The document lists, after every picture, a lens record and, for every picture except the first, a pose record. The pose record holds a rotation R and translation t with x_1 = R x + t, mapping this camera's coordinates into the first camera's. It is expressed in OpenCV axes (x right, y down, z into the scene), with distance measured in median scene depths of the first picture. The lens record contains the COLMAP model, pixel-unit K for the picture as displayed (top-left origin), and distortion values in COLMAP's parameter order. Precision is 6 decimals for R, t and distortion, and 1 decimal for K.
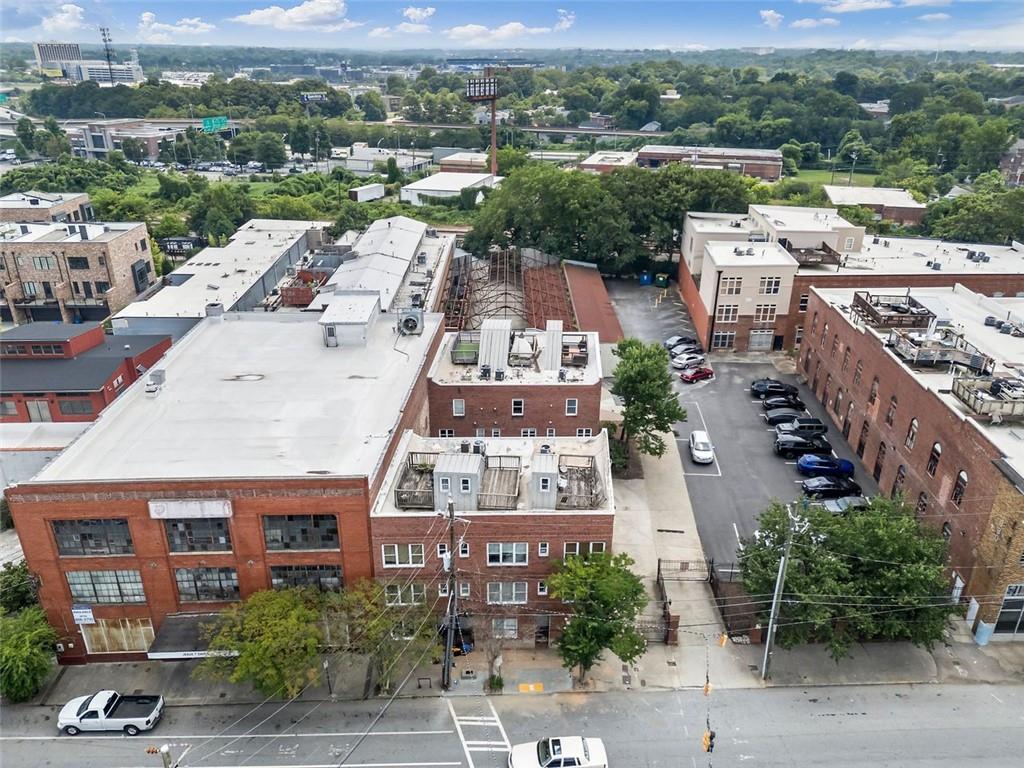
lens RADIAL K [[748.1, 0, 509.9], [0, 748.1, 386.4], [0, 0, 1]] dist [0.064129, -0.061954]
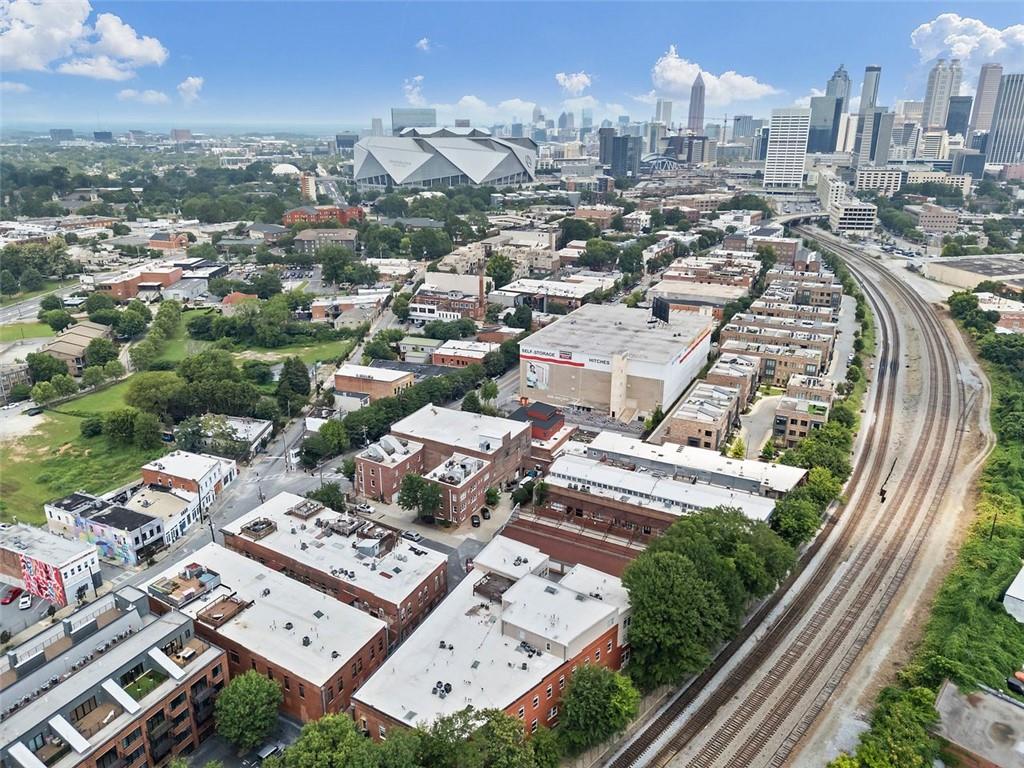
lens RADIAL K [[748.1, 0, 507.2], [0, 748.1, 382.2], [0, 0, 1]] dist [0.064129, -0.061954]
pose [[-0.471428, 0.281954, -0.835618, 1.352573], [-0.366665, 0.799075, 0.476484, -1.066190], [0.802068, 0.531019, -0.273323, 1.131508]]
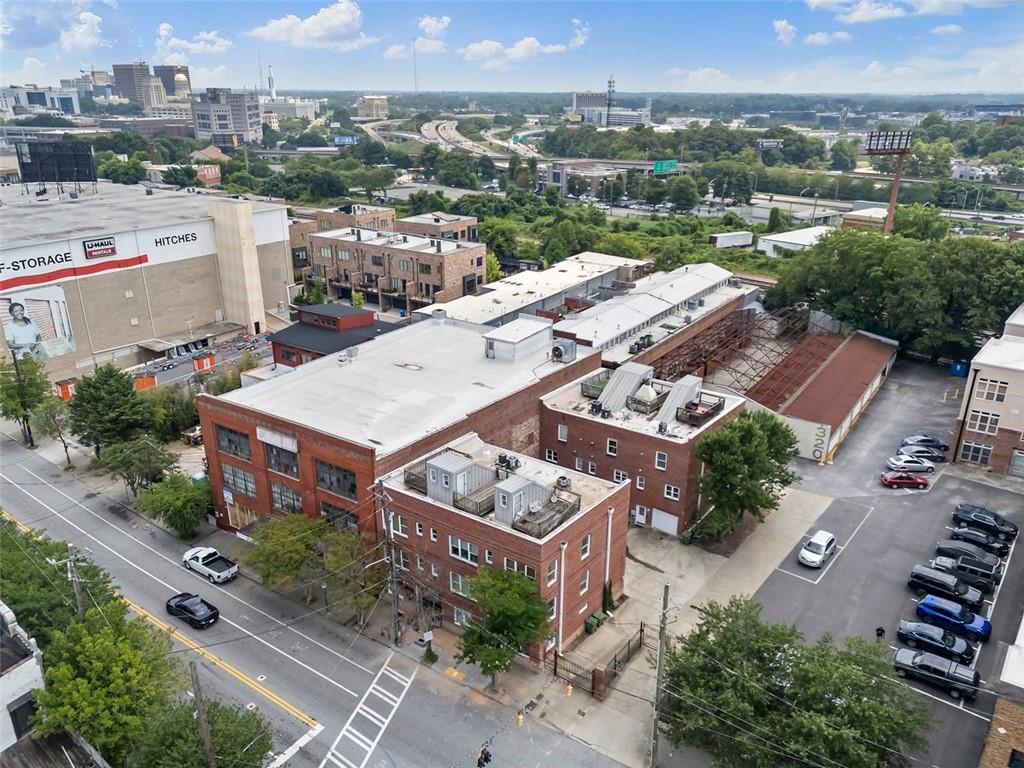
lens RADIAL K [[748.1, 0, 506.6], [0, 748.1, 384.3], [0, 0, 1]] dist [0.064129, -0.061954]
pose [[0.816097, 0.207610, -0.539336, 0.274316], [-0.236554, 0.971486, 0.016018, -0.024666], [0.527283, 0.114510, 0.841938, 0.021652]]
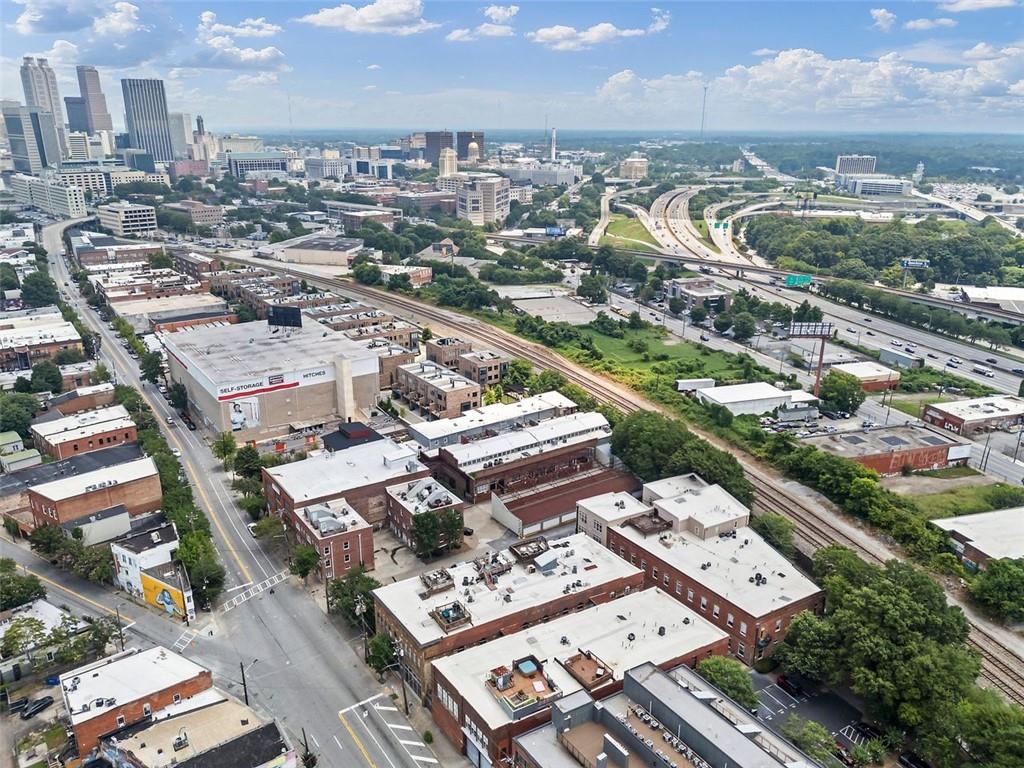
lens RADIAL K [[748.1, 0, 510.5], [0, 748.1, 381.3], [0, 0, 1]] dist [0.064129, -0.061954]
pose [[0.553799, 0.264876, -0.789397, 1.348348], [-0.342322, 0.936654, 0.074132, -0.451579], [0.759028, 0.229173, 0.609390, -0.243783]]
